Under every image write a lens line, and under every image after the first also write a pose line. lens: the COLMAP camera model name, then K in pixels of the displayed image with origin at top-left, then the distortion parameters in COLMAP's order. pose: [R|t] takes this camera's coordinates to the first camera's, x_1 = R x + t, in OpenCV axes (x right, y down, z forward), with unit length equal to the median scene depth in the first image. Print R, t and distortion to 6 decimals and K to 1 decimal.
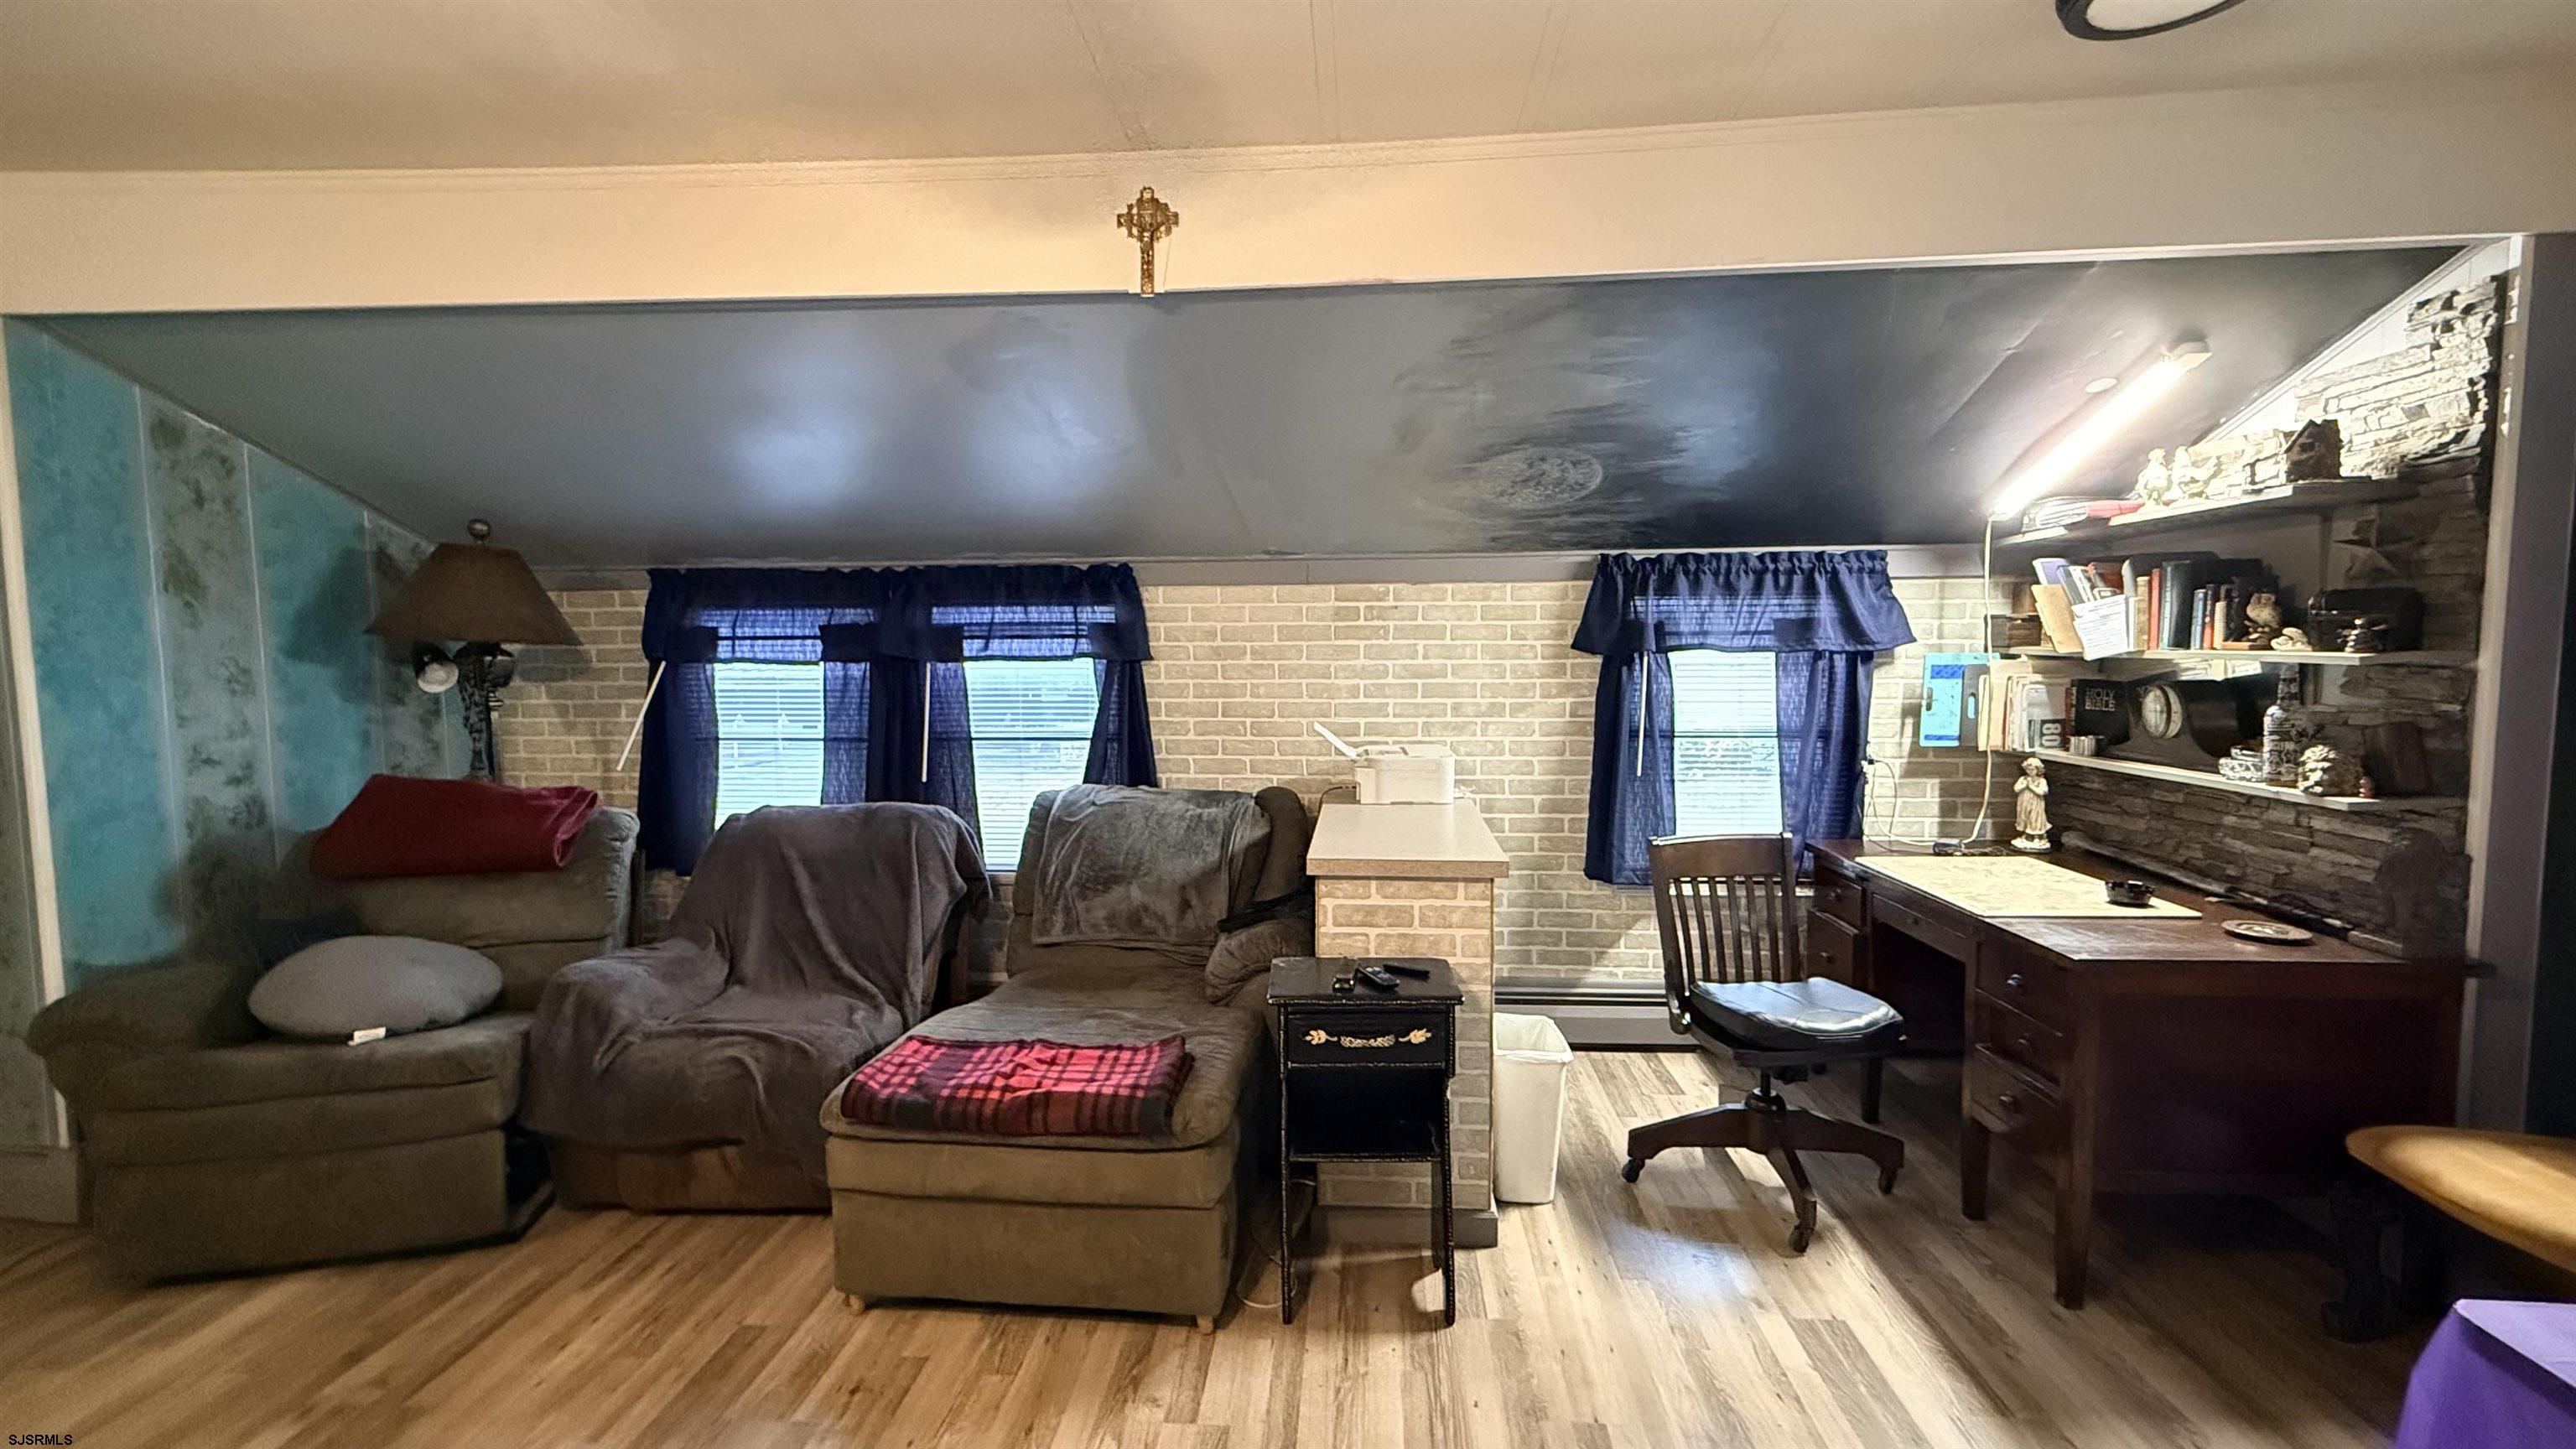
lens RADIAL K [[1107.2, 0, 1296.8], [0, 1107.2, 721.3], [0, 0, 1]] dist [0.004087, 0.000293]
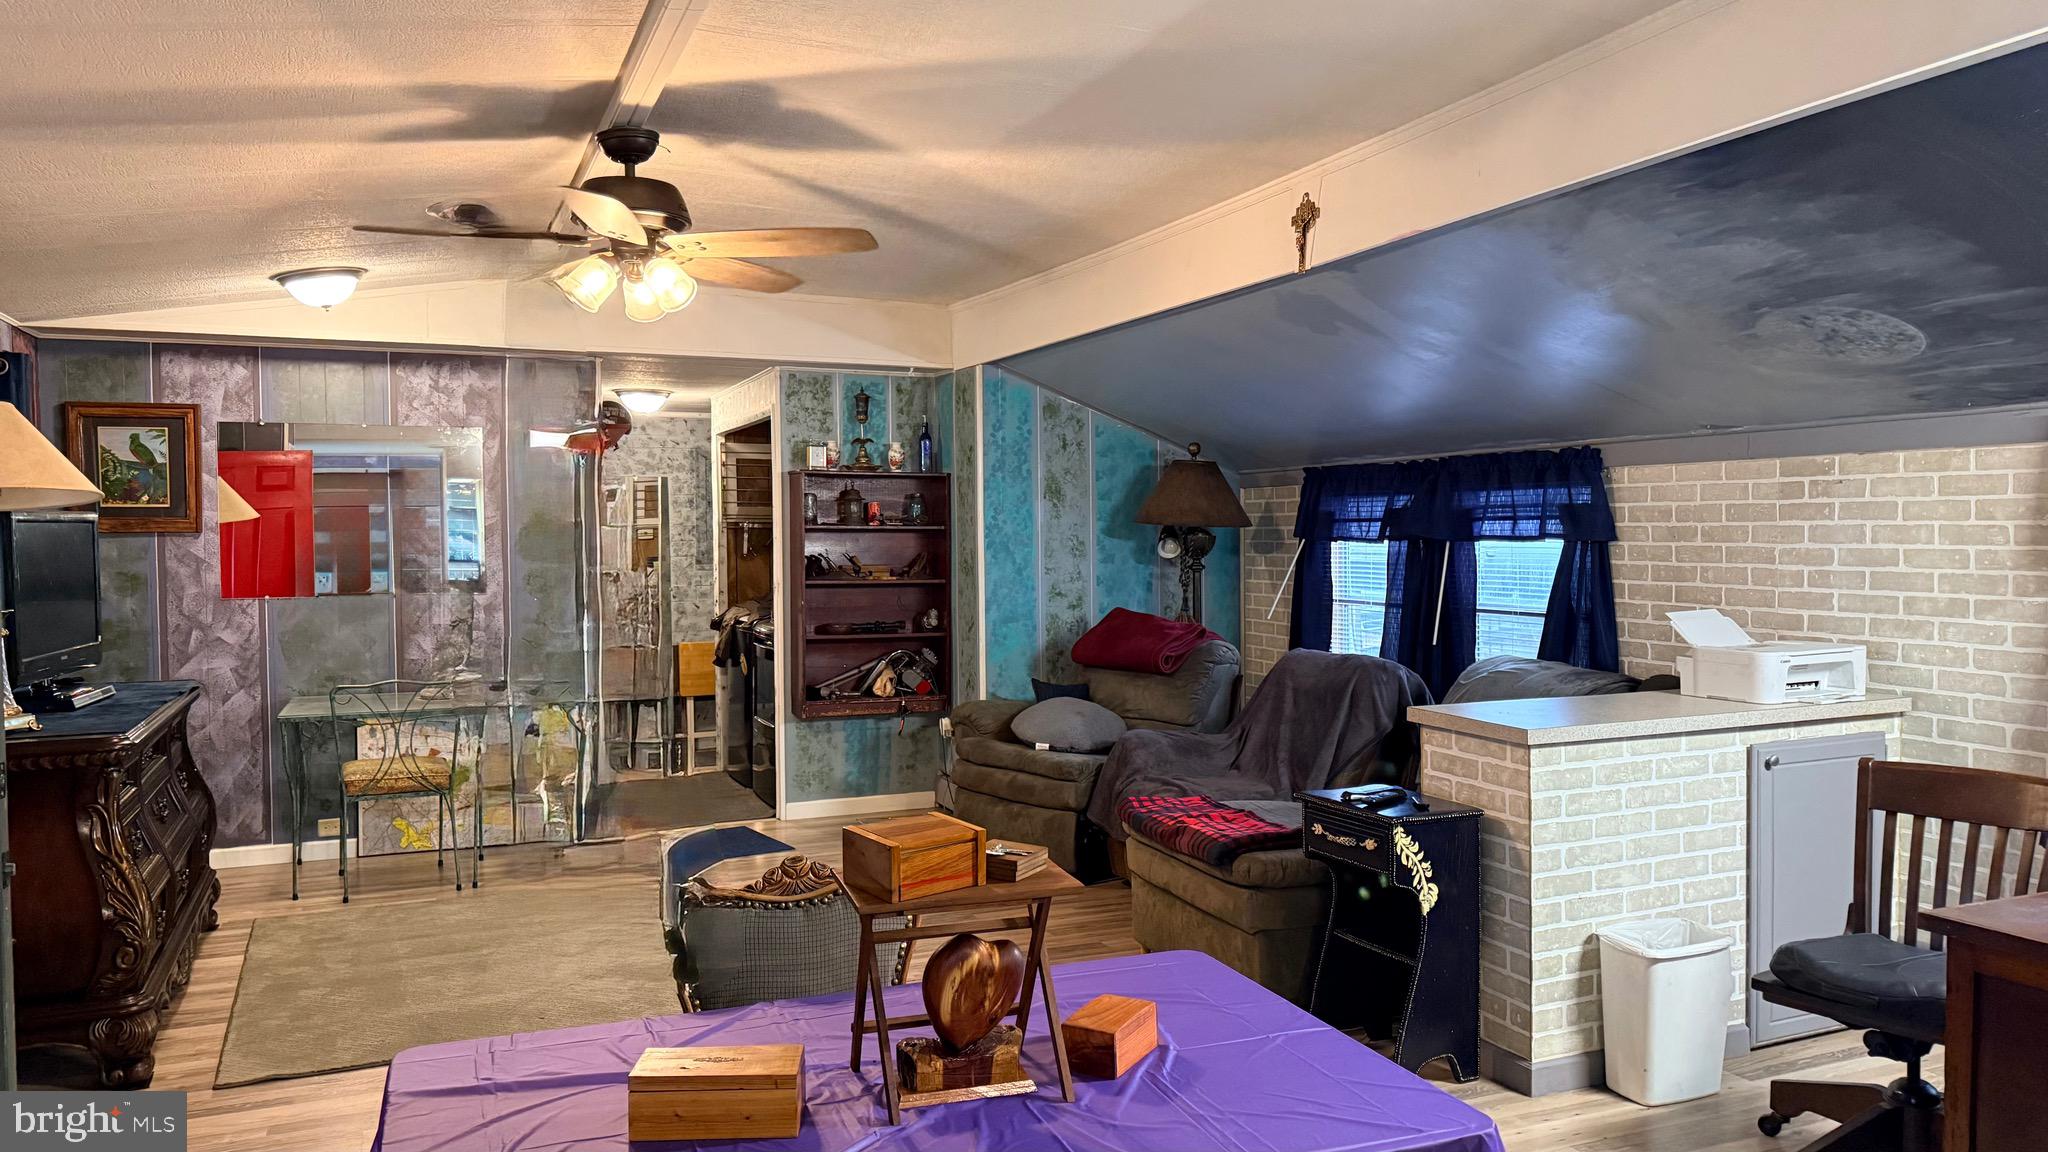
lens RADIAL K [[1429.2, 0, 1024.0], [0, 1429.2, 576.0], [0, 0, 1]] dist [-0.002475, -0.003221]
pose [[0.448063, 0.030611, -0.893478, 0.792950], [-0.055046, 0.998462, 0.006604, -0.003297], [0.892305, 0.046224, 0.449059, -0.047708]]
